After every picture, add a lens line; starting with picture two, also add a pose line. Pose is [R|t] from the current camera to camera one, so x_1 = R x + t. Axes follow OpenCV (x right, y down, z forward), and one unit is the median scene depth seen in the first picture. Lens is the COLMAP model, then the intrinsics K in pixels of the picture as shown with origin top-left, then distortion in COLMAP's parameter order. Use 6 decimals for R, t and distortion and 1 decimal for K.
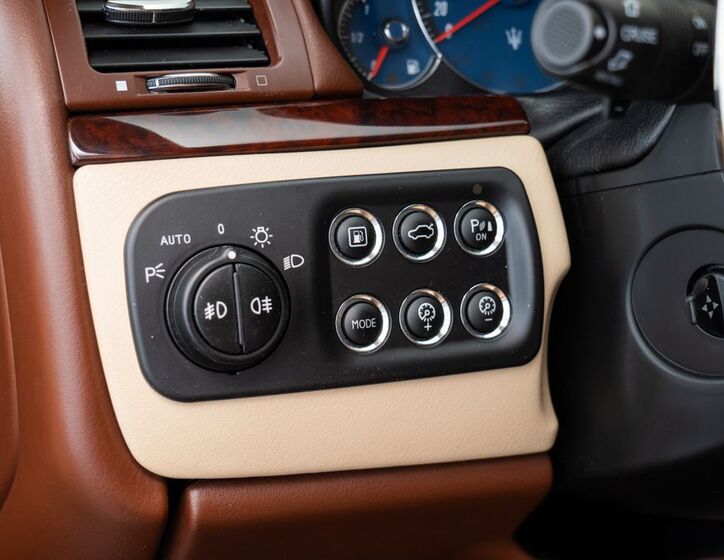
lens RADIAL K [[1321.8, 0, 362.1], [0, 1321.8, 277.8], [0, 0, 1]] dist [-0.070978, 0.000000]
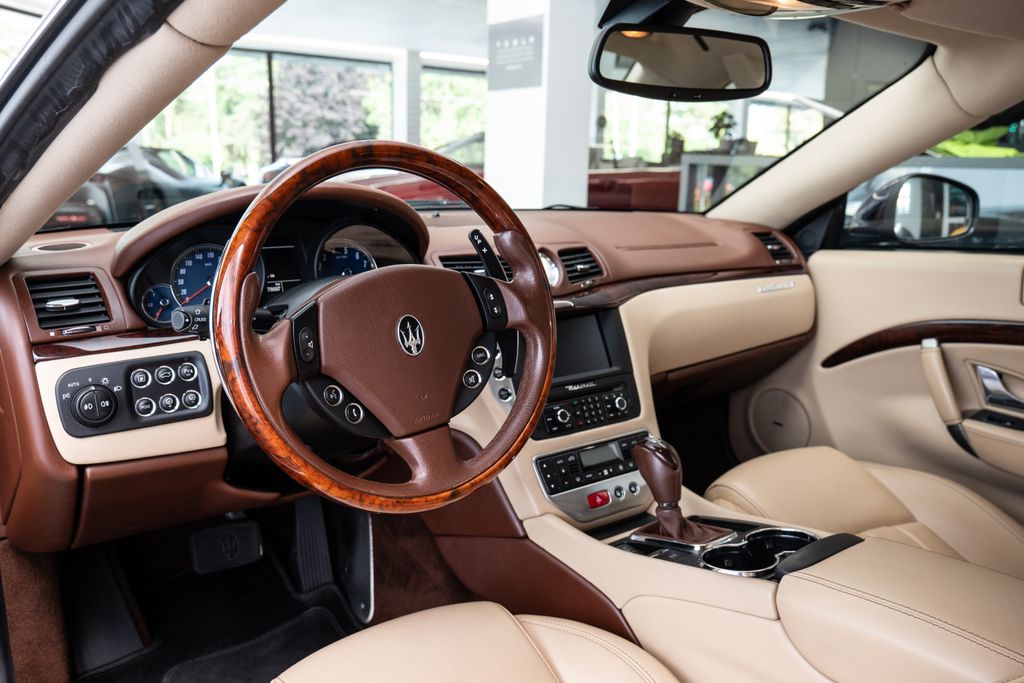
lens RADIAL K [[815.9, 0, 502.6], [0, 815.9, 345.2], [0, 0, 1]] dist [-0.000723, -0.003449]
pose [[0.964511, -0.068767, 0.254932, 0.320540], [0.078420, 0.996530, -0.027882, 0.009751], [-0.252130, 0.046885, 0.966557, -1.011190]]
